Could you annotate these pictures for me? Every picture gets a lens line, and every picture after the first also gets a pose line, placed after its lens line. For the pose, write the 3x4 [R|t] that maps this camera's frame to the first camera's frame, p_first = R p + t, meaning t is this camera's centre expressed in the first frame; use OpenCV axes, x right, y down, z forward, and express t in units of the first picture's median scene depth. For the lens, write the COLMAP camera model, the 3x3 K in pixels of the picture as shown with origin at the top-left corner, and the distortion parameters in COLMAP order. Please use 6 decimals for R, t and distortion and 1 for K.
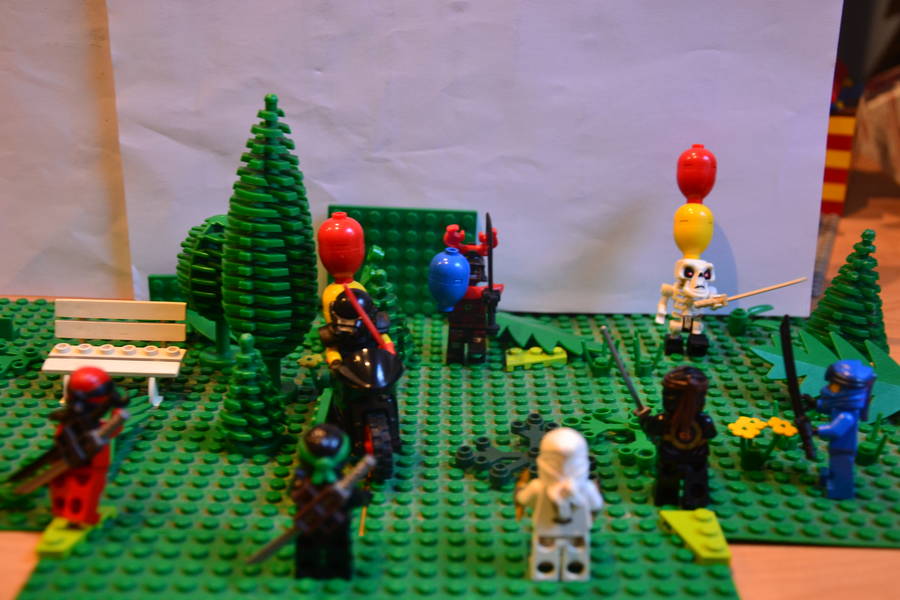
lens RADIAL K [[1186.7, 0, 450.0], [0, 1186.7, 300.0], [0, 0, 1]] dist [0.053152, 0.075537]
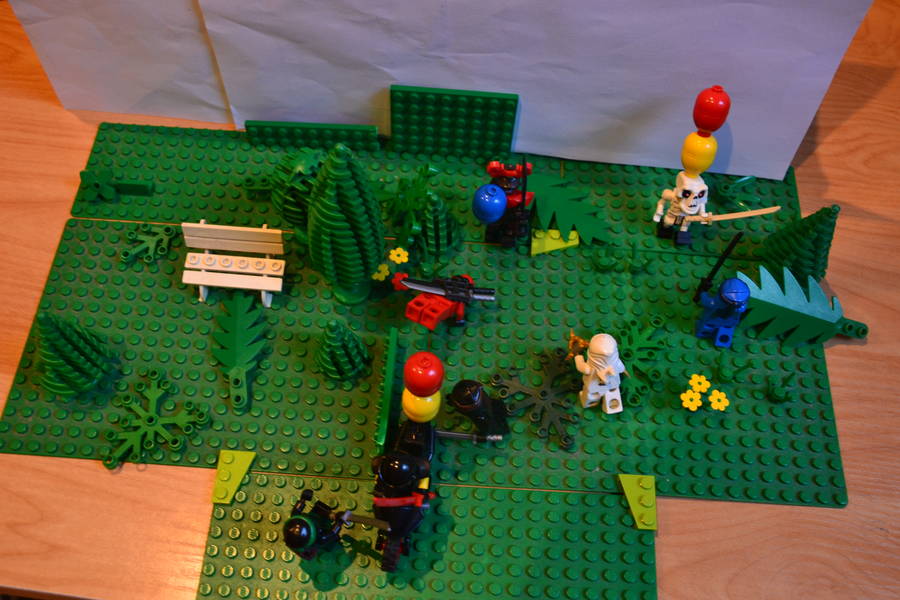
lens RADIAL K [[949.8, 0, 450.0], [0, 949.8, 300.0], [0, 0, 1]] dist [-0.028087, -0.010110]
pose [[0.998327, 0.050993, -0.027272, -0.010258], [-0.020494, 0.752991, 0.657711, -0.624036], [0.054074, -0.656052, 0.752776, 0.196973]]
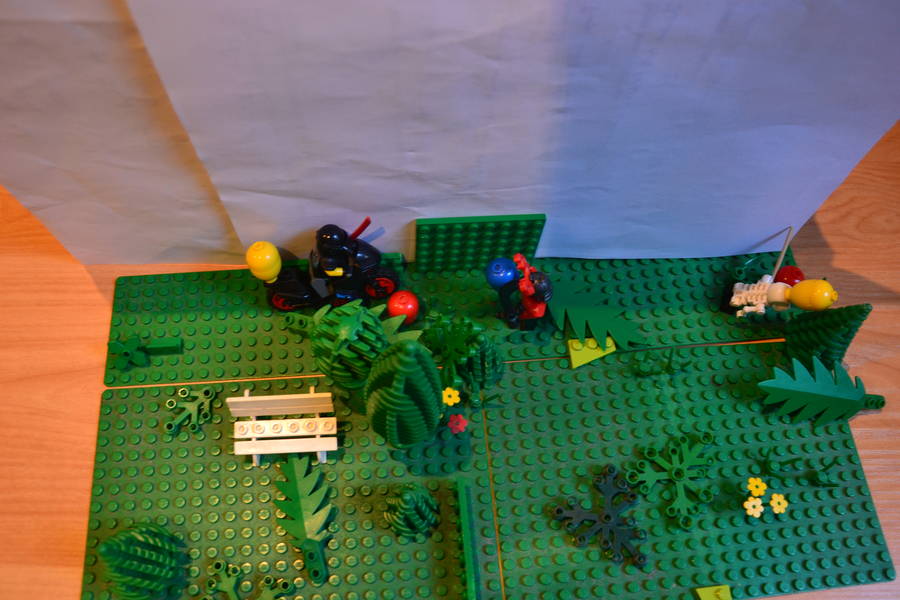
lens RADIAL K [[746.2, 0, 450.0], [0, 746.2, 300.0], [0, 0, 1]] dist [-0.128693, 0.074463]
pose [[0.994912, -0.075049, 0.067208, -0.145722], [0.004034, 0.696266, 0.717773, -0.626292], [-0.100662, -0.713850, 0.693026, 0.530547]]
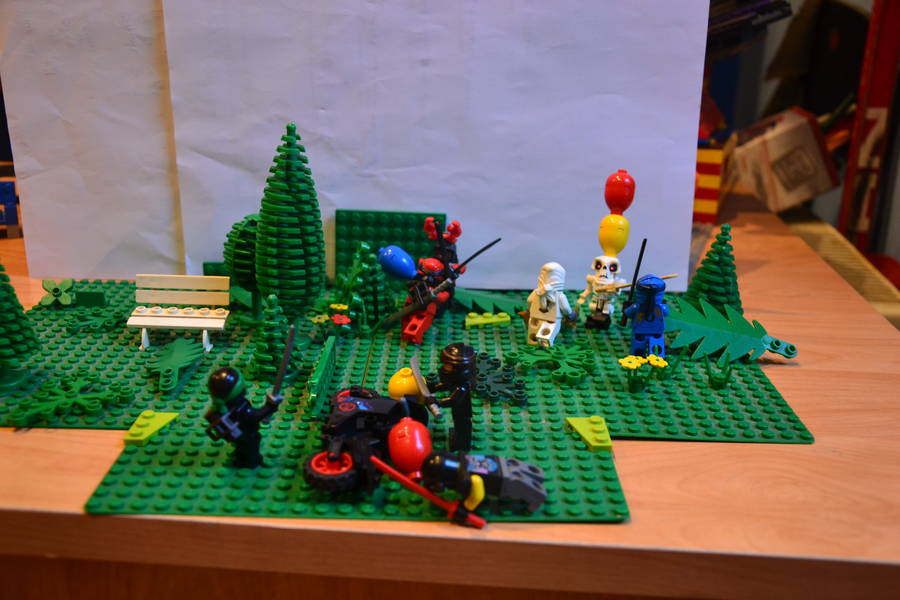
lens RADIAL K [[982.1, 0, 450.0], [0, 982.1, 300.0], [0, 0, 1]] dist [-0.021581, 0.017134]
pose [[0.999995, 0.000409, -0.003057, 0.035703], [-0.000458, 0.999871, -0.016056, 0.047427], [0.003050, 0.016058, 0.999866, -0.130518]]
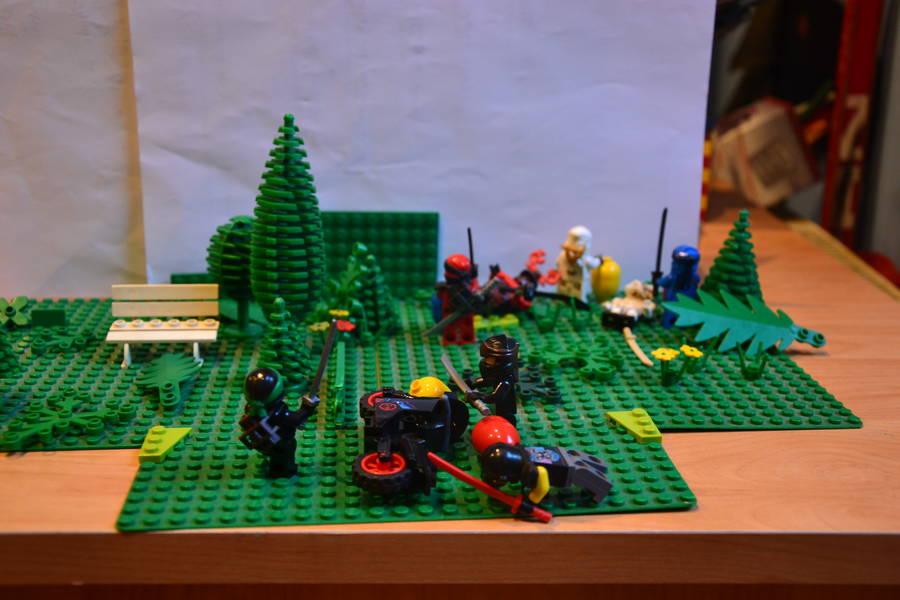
lens RADIAL K [[1122.0, 0, 450.0], [0, 1122.0, 300.0], [0, 0, 1]] dist [0.029176, 0.080273]
pose [[0.995329, -0.037597, 0.088922, -0.086035], [0.042074, 0.997912, -0.049013, 0.087676], [-0.086894, 0.052526, 0.994832, -0.196939]]
